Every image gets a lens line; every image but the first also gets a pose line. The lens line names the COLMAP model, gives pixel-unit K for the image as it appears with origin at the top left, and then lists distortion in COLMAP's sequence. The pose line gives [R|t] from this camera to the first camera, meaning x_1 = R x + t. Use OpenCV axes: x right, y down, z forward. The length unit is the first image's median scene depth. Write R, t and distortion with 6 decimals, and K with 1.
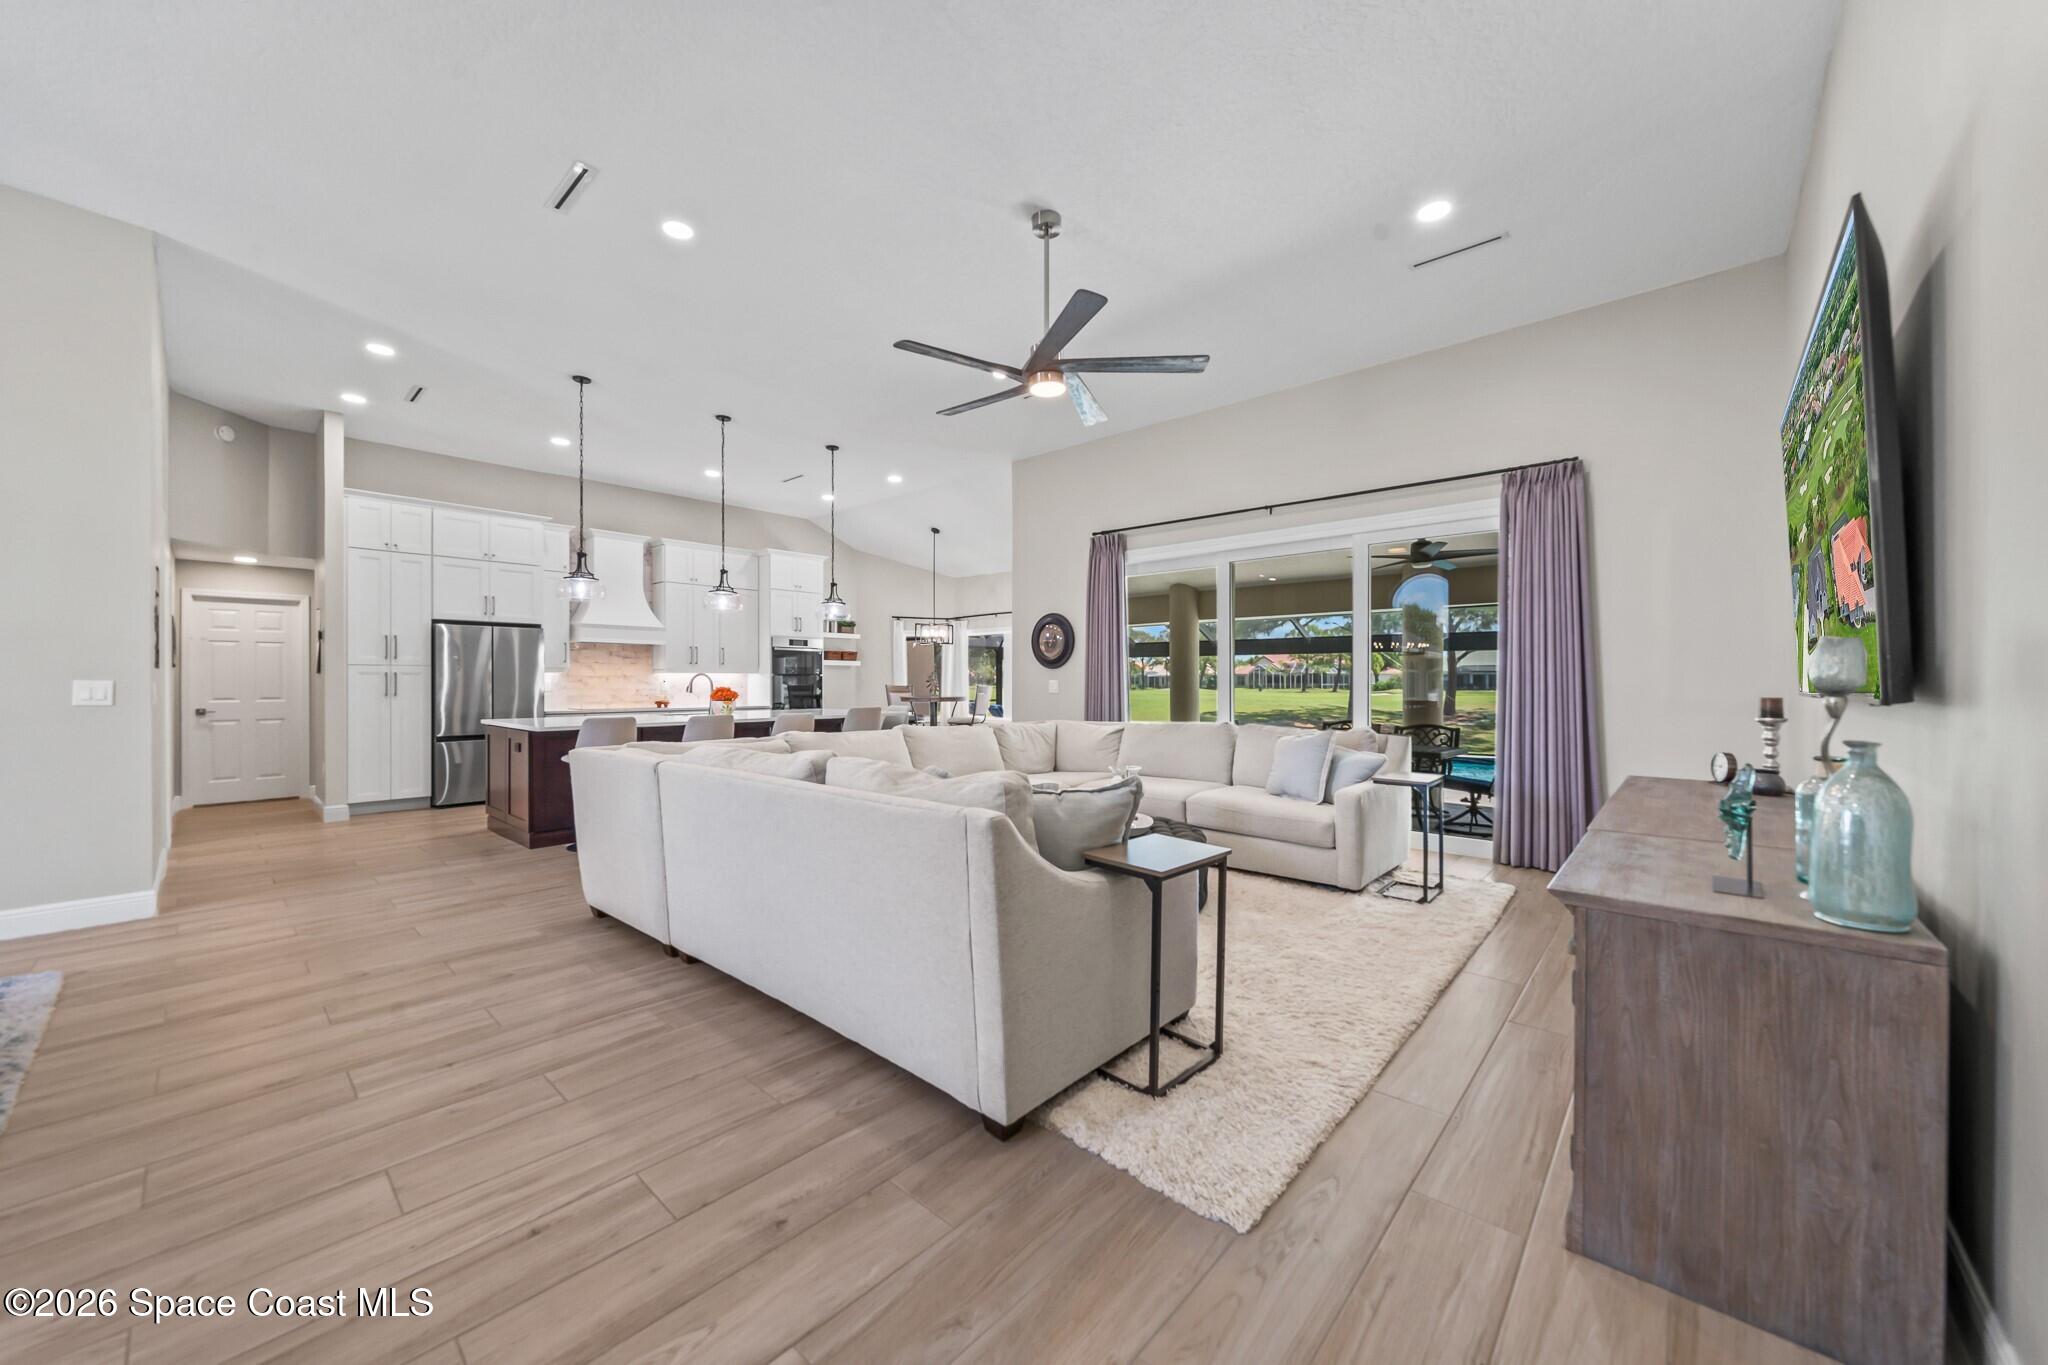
lens RADIAL K [[753.2, 0, 1023.7], [0, 753.2, 681.9], [0, 0, 1]] dist [-0.002997, -0.000333]
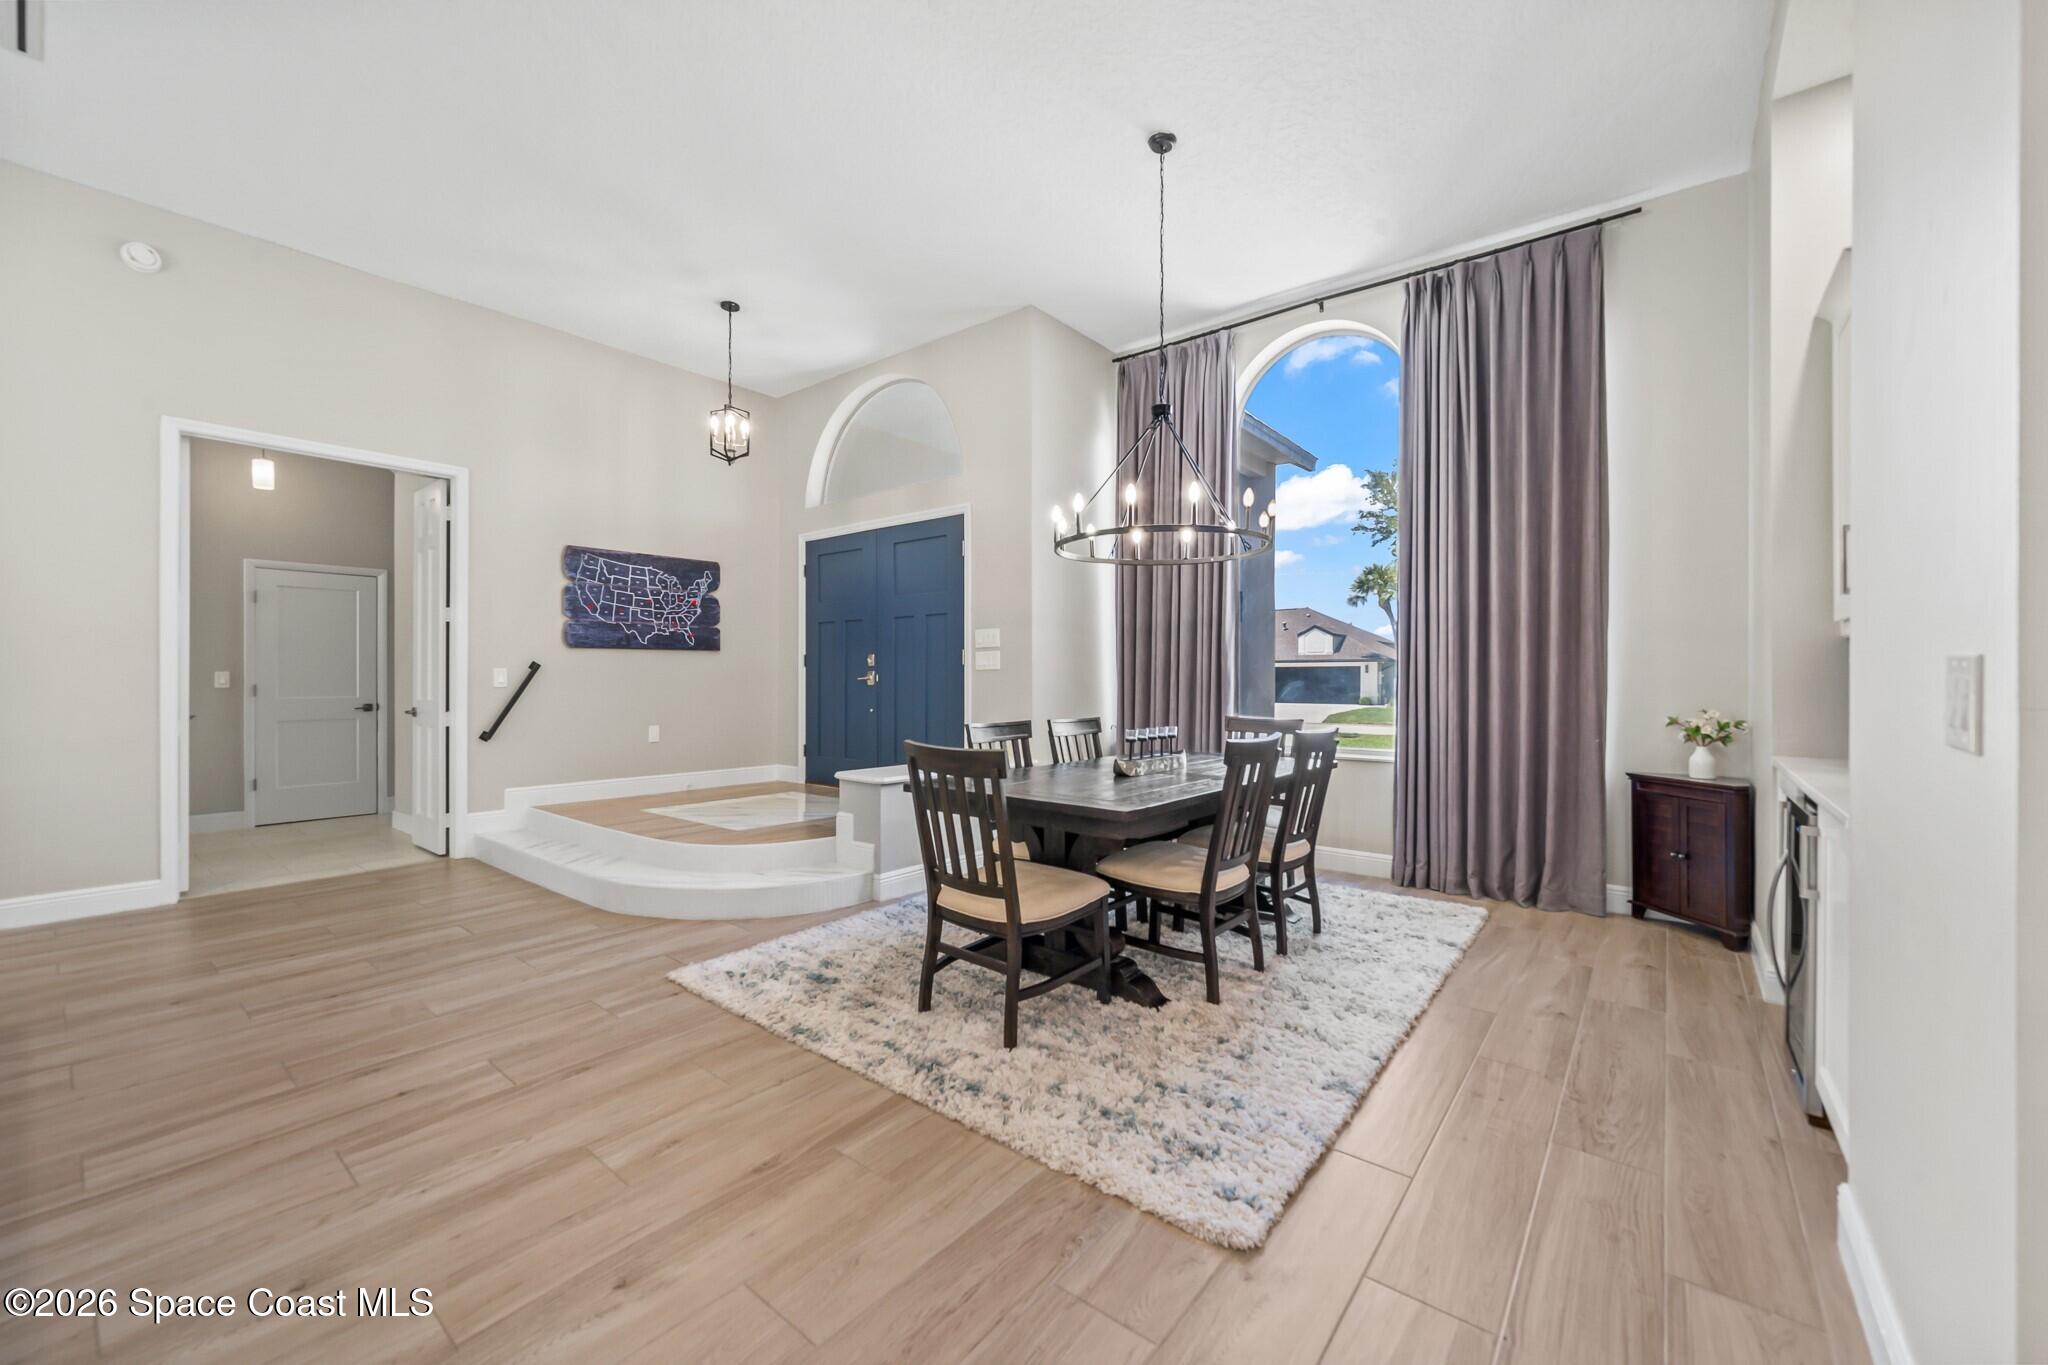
lens RADIAL K [[797.3, 0, 1026.6], [0, 797.3, 684.8], [0, 0, 1]] dist [-0.002985, -0.000134]
pose [[-0.998014, 0.000283, -0.062993, -0.502156], [-0.000366, 0.999947, 0.010291, 0.003543], [0.062993, 0.010293, -0.997961, 0.689654]]
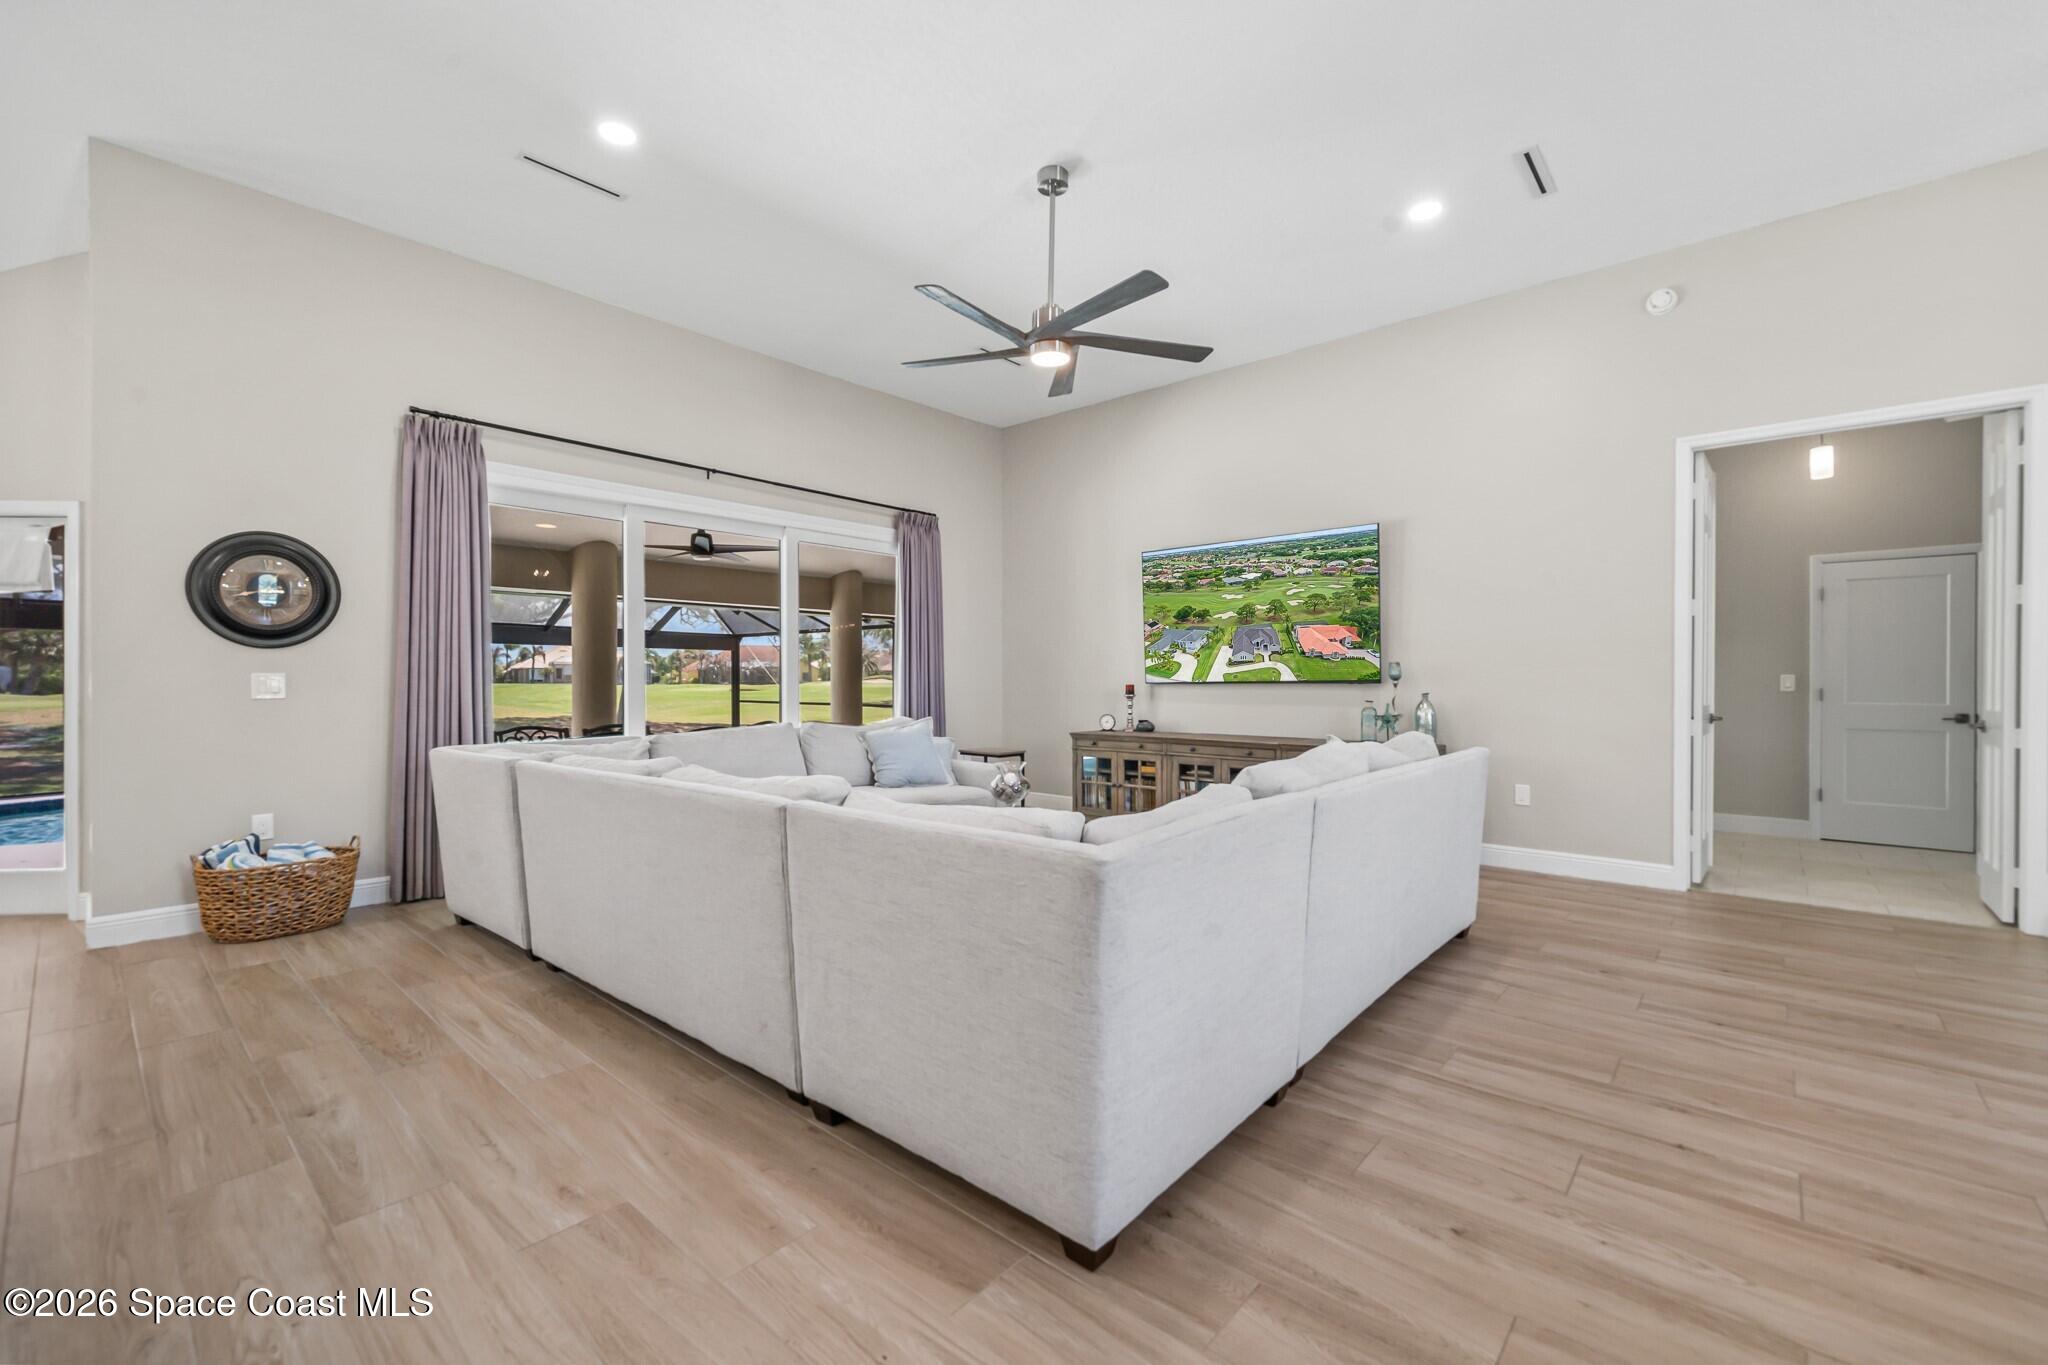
lens RADIAL K [[842.8, 0, 1023.9], [0, 842.8, 693.0], [0, 0, 1]] dist [-0.002500, -0.000479]
pose [[-0.010401, -0.017253, 0.999797, -0.571749], [0.000719, 0.999851, 0.017262, 0.002122], [-0.999946, 0.000898, -0.010387, 0.593697]]
